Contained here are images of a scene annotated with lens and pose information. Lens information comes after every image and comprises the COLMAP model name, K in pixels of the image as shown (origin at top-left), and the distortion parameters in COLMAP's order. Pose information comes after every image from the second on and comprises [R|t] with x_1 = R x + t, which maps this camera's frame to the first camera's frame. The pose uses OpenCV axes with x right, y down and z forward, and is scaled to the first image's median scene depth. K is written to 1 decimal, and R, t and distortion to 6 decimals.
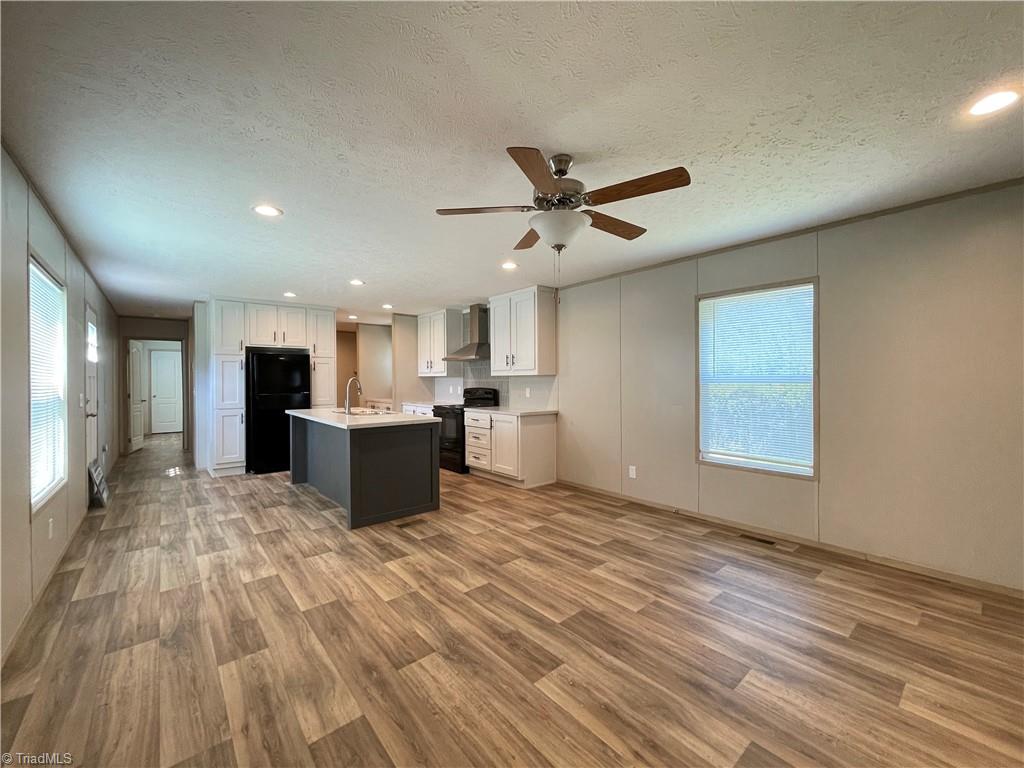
lens RADIAL K [[411.0, 0, 511.9], [0, 411.0, 379.4], [0, 0, 1]] dist [-0.000533, -0.001207]
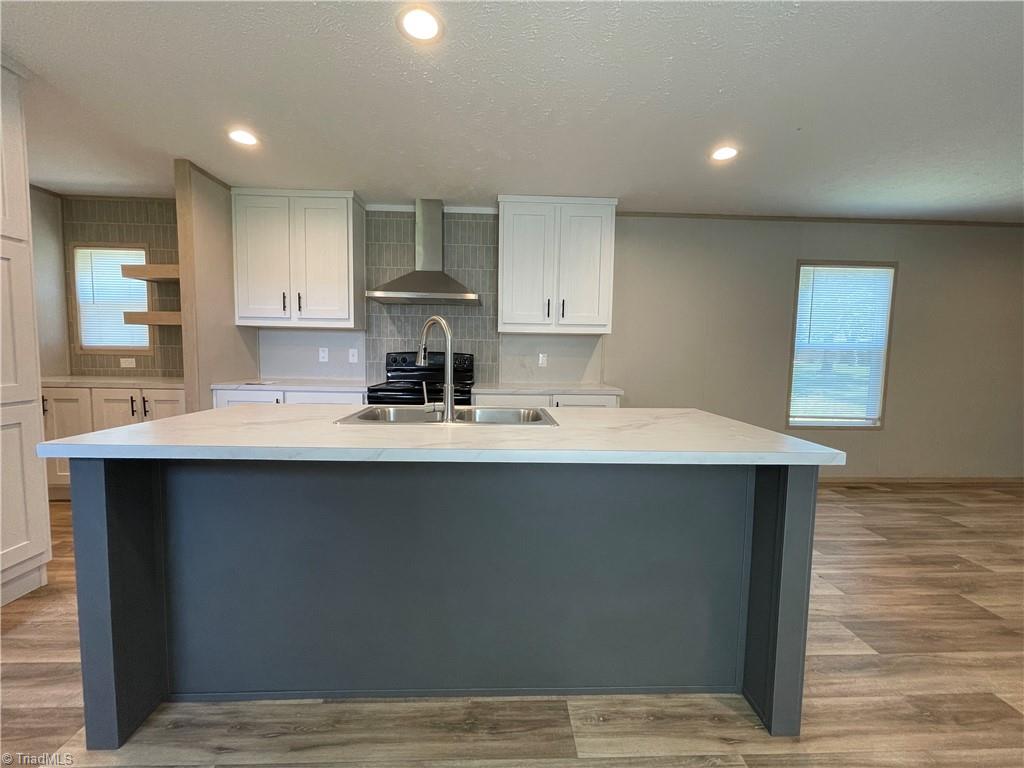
lens RADIAL K [[414.1, 0, 509.0], [0, 414.1, 376.7], [0, 0, 1]] dist [-0.005329, -0.000105]
pose [[0.620240, -0.045598, 0.783086, -0.858101], [-0.022858, 0.996834, 0.076149, 0.016761], [-0.784079, -0.065130, 0.617234, 1.025280]]
